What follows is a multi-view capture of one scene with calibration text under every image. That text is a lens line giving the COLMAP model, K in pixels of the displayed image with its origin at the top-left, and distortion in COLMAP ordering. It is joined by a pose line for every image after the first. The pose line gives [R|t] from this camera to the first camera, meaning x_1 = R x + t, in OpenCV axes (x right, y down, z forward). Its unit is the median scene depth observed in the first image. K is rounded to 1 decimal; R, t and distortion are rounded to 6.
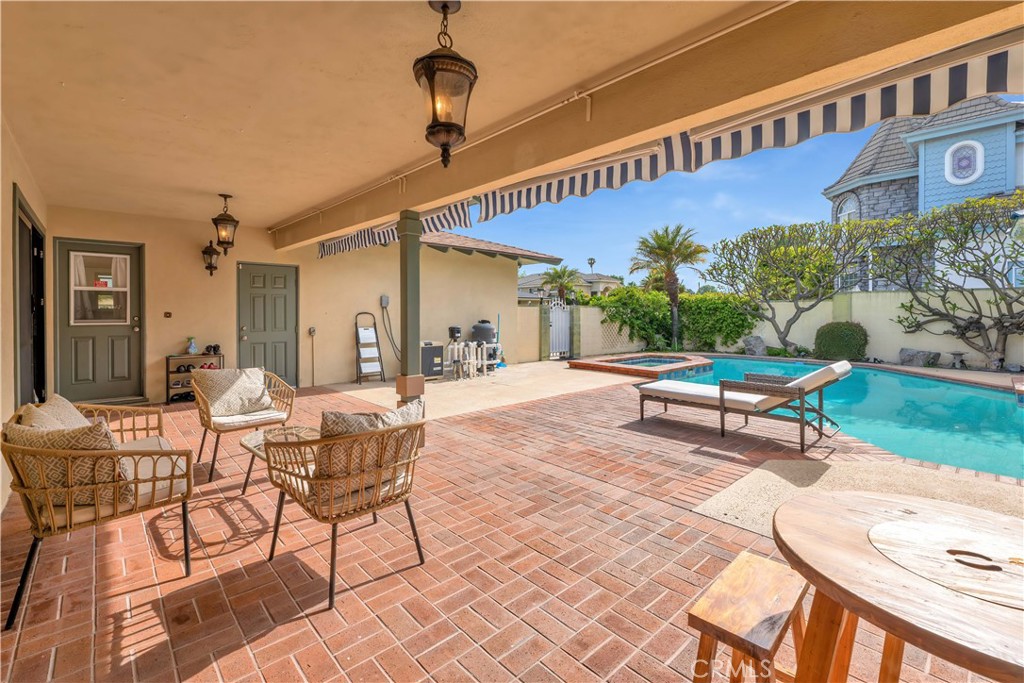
lens RADIAL K [[444.2, 0, 512.4], [0, 444.2, 312.1], [0, 0, 1]] dist [-0.000878, -0.000362]
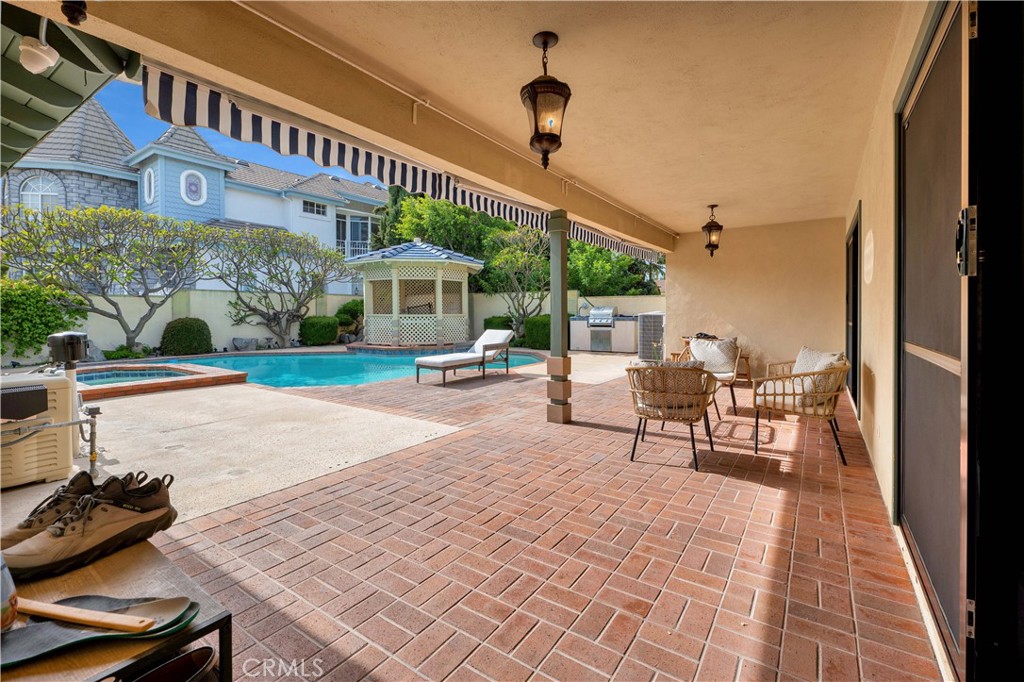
lens RADIAL K [[444.2, 0, 517.0], [0, 444.2, 315.1], [0, 0, 1]] dist [-0.000878, -0.000362]
pose [[-0.225502, -0.009530, 0.974196, -0.466334], [0.003920, 0.999935, 0.010689, 0.007913], [-0.974235, 0.006229, -0.225450, 0.488200]]
